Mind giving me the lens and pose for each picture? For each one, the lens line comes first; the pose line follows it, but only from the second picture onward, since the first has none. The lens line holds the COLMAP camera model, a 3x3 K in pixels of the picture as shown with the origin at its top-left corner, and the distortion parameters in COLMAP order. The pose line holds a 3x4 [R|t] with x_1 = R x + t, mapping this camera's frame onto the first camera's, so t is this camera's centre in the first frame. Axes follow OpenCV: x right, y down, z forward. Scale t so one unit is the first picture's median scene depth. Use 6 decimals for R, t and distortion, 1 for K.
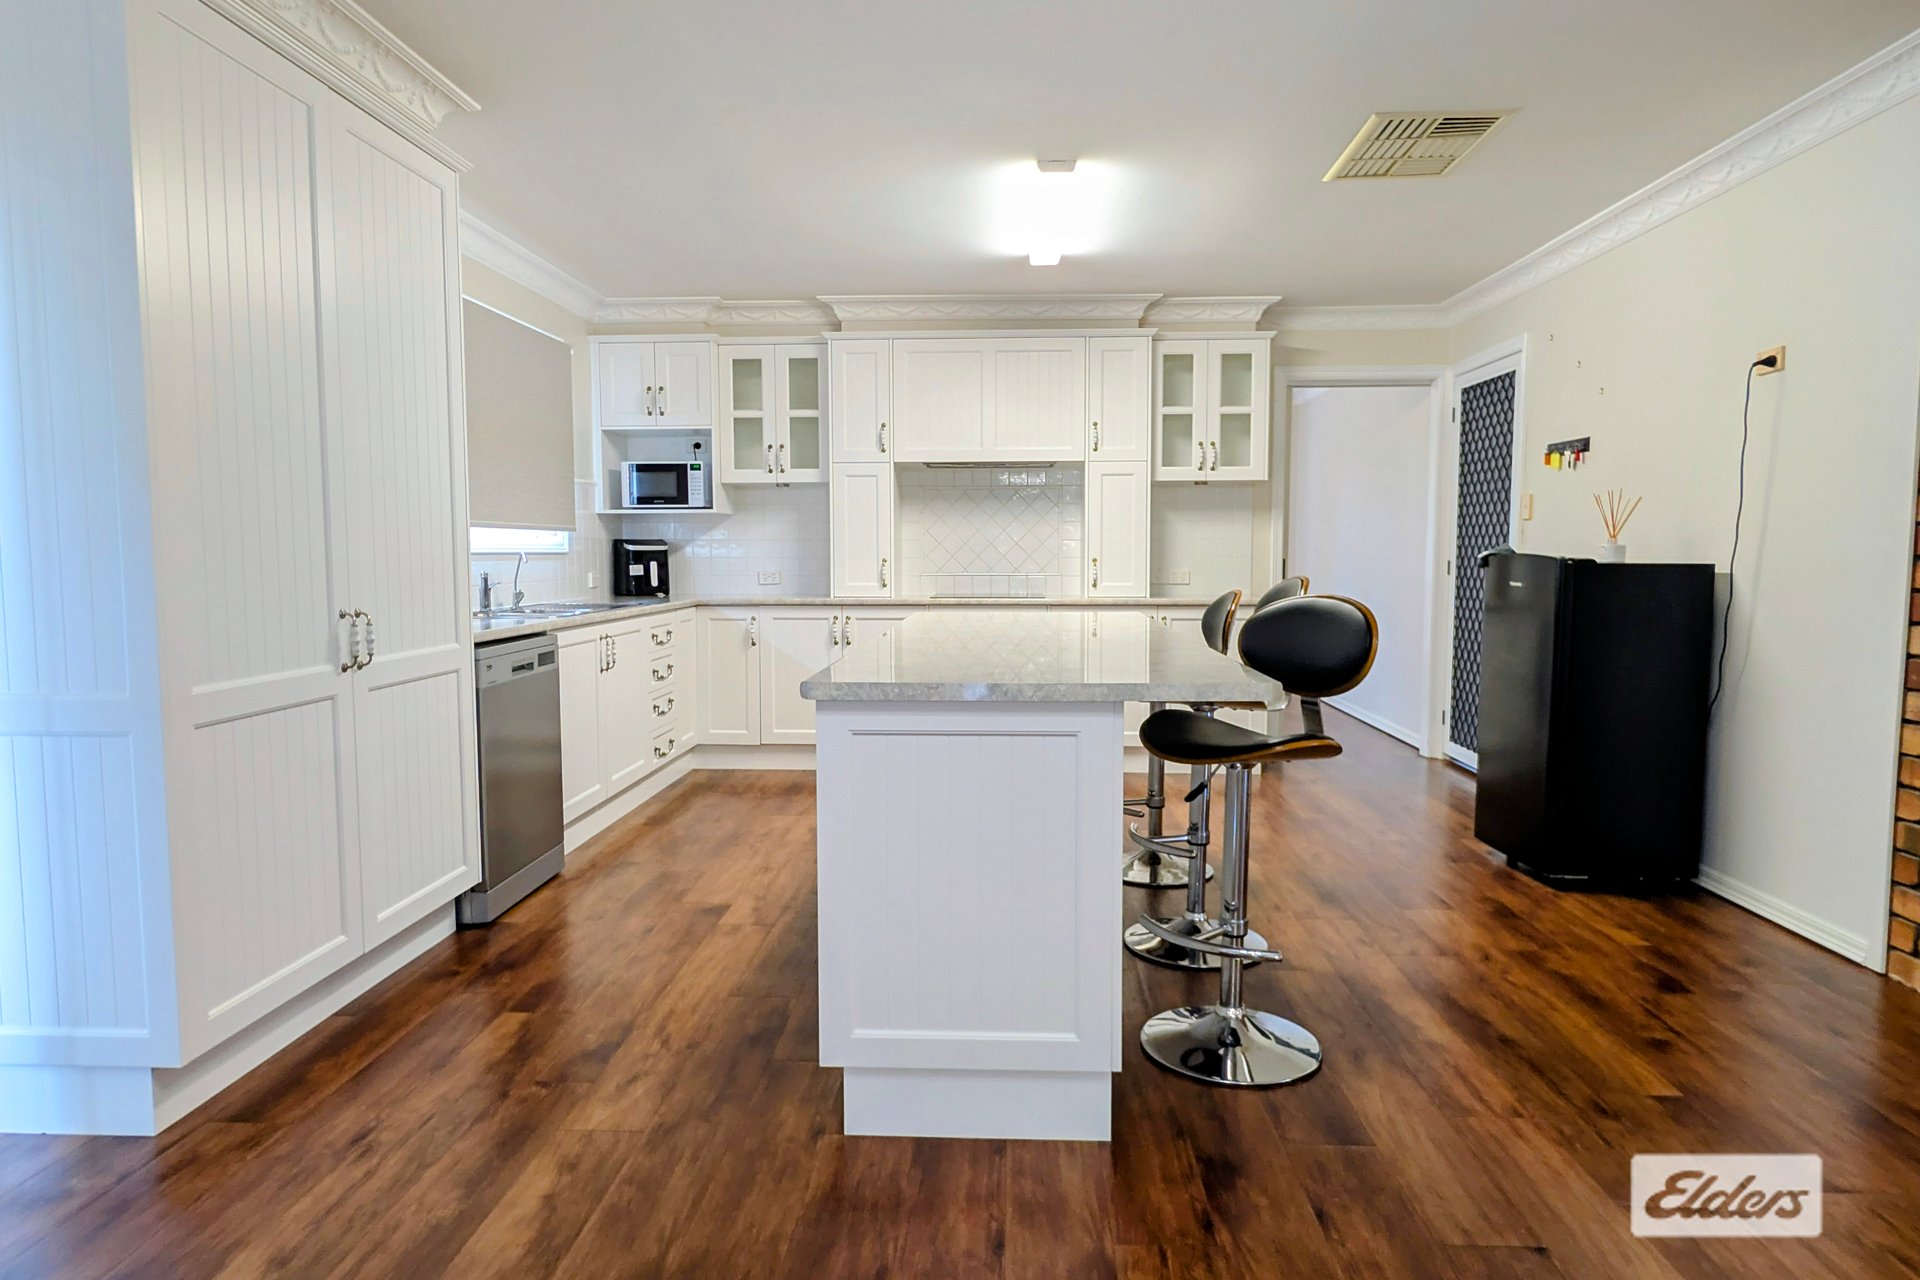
lens RADIAL K [[1158.8, 0, 974.7], [0, 1158.8, 627.5], [0, 0, 1]] dist [0.006917, -0.000438]
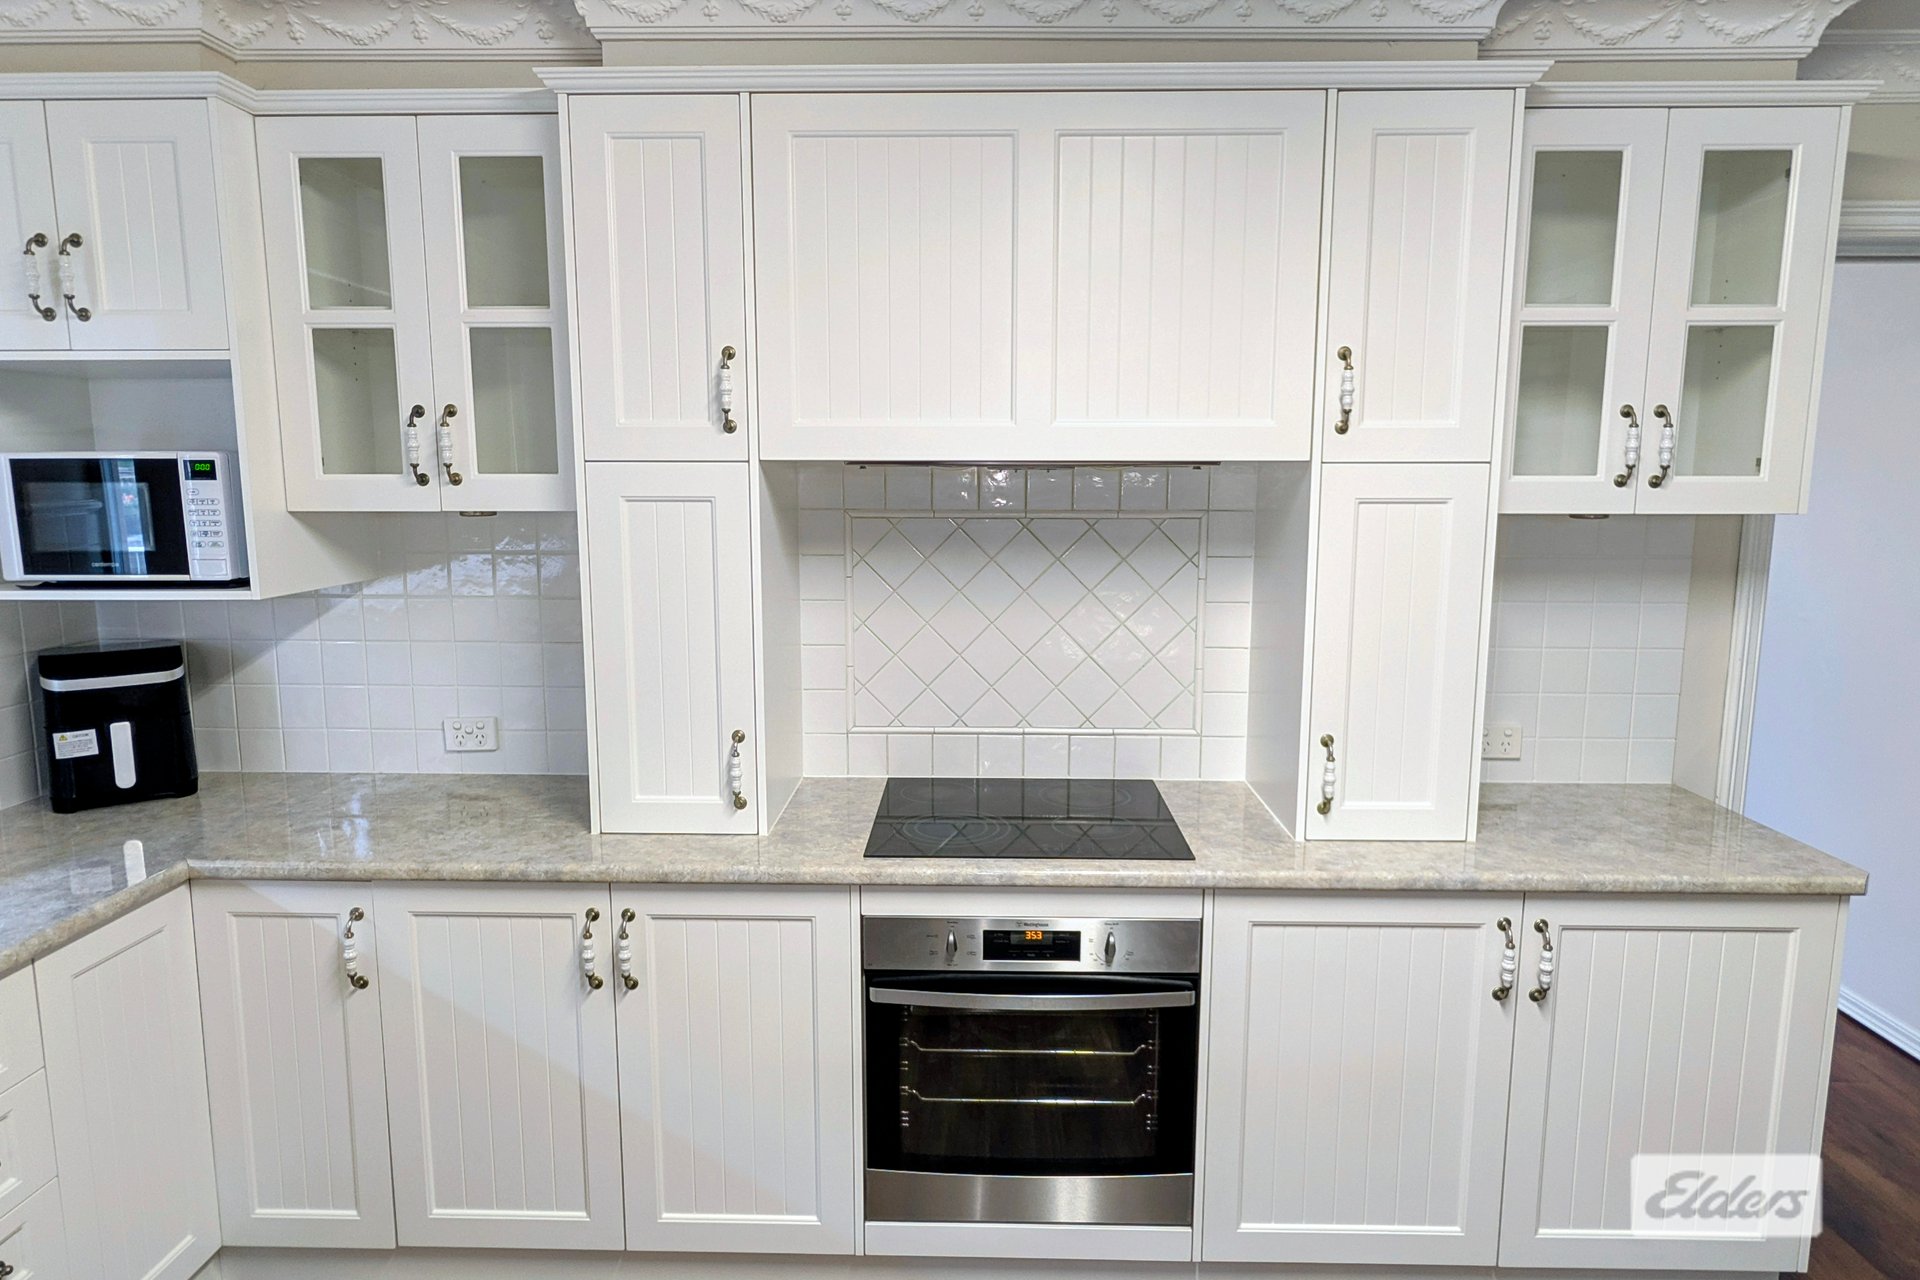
lens RADIAL K [[1158.8, 0, 951.7], [0, 1158.8, 644.6], [0, 0, 1]] dist [0.006917, -0.000438]
pose [[0.999776, 0.000758, 0.021170, -0.019549], [-0.002211, 0.997637, 0.068670, -0.110856], [-0.021068, -0.068701, 0.997415, 0.643818]]
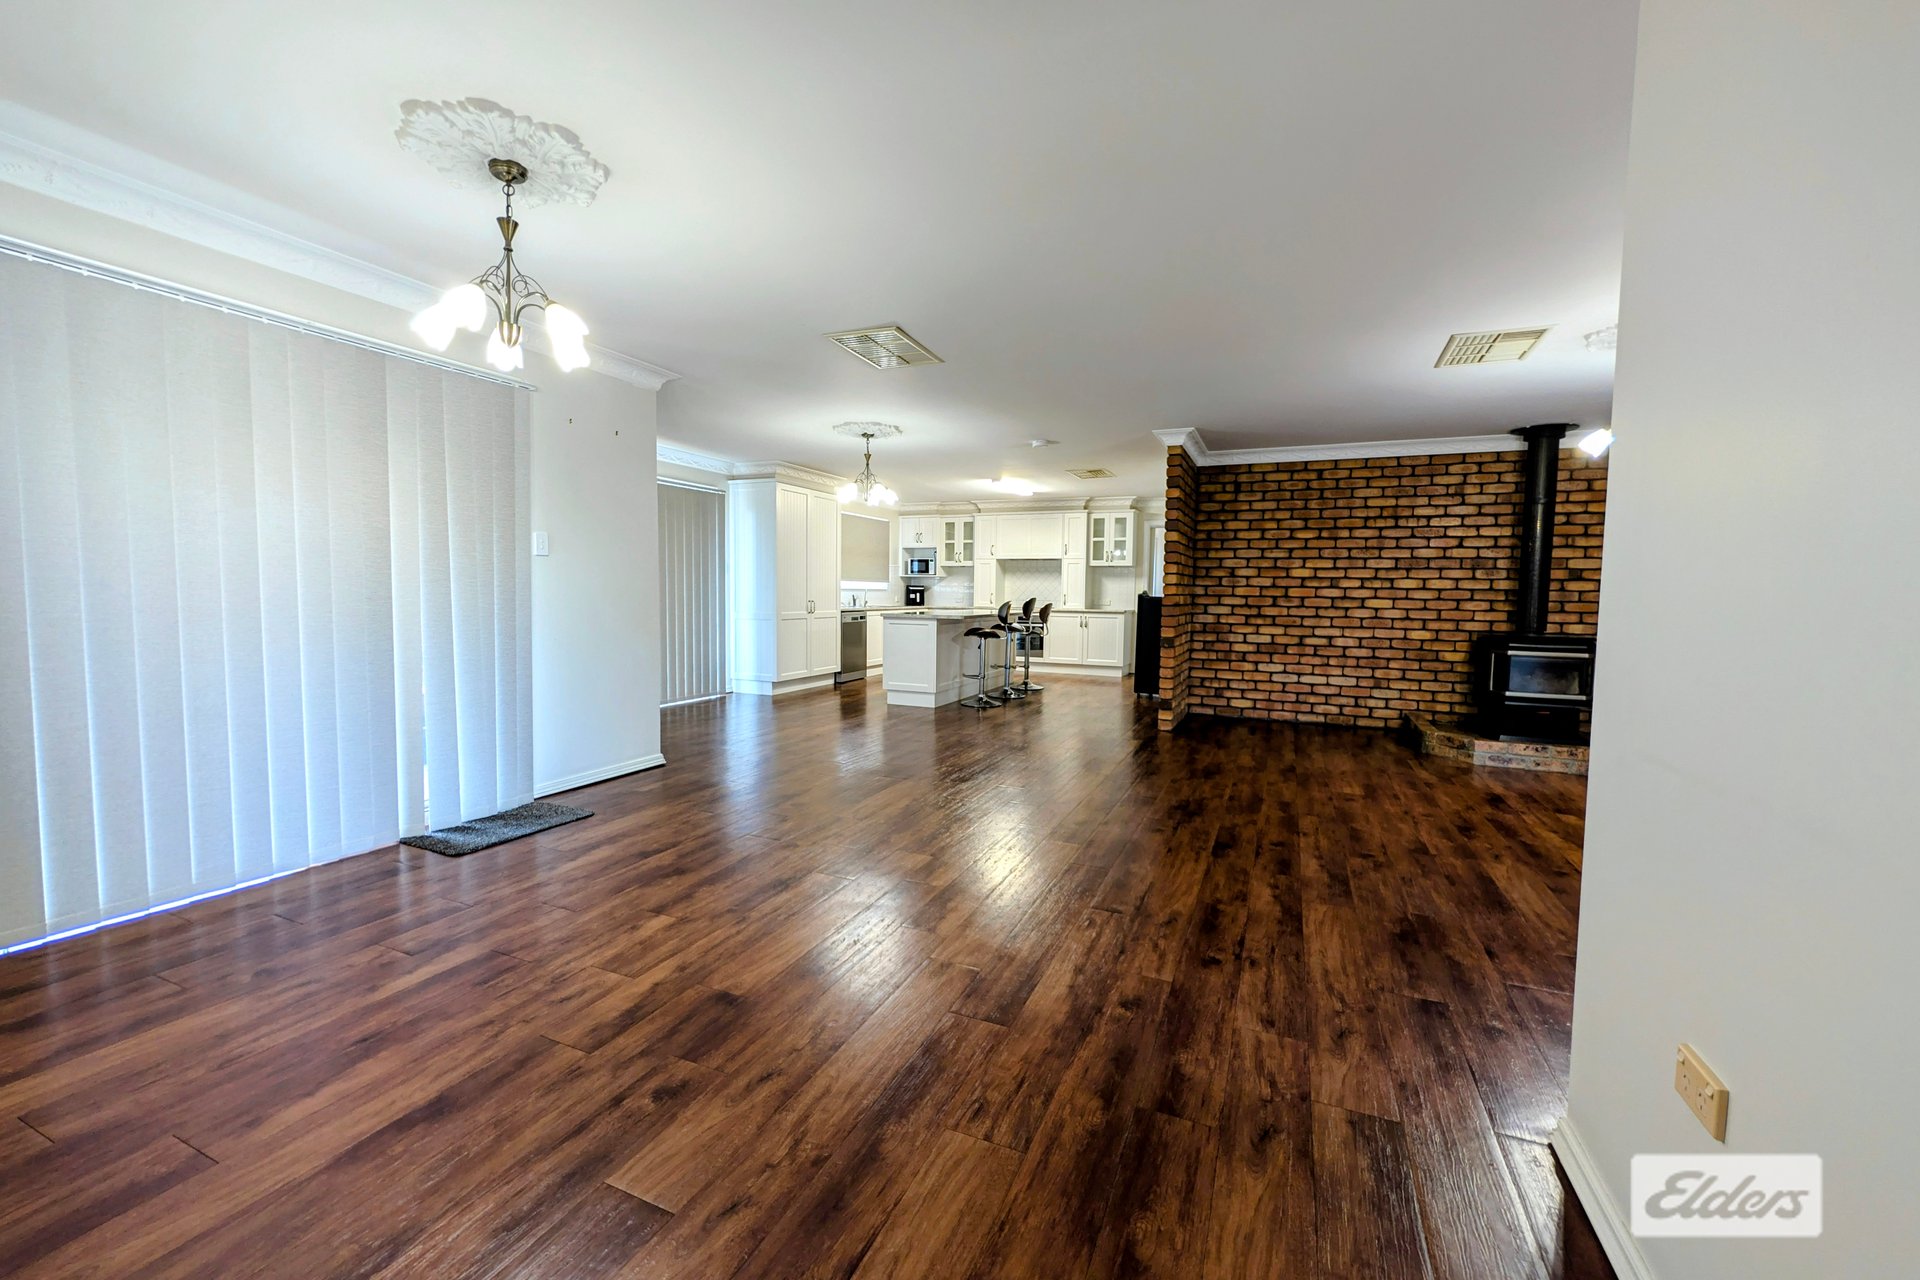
lens RADIAL K [[755.5, 0, 950.3], [0, 755.5, 639.6], [0, 0, 1]] dist [0.000249, 0.000008]
pose [[0.930040, 0.039204, -0.365361, 0.500557], [-0.041135, 0.999150, 0.002501, 0.052019], [0.365149, 0.012703, 0.930863, -0.734925]]
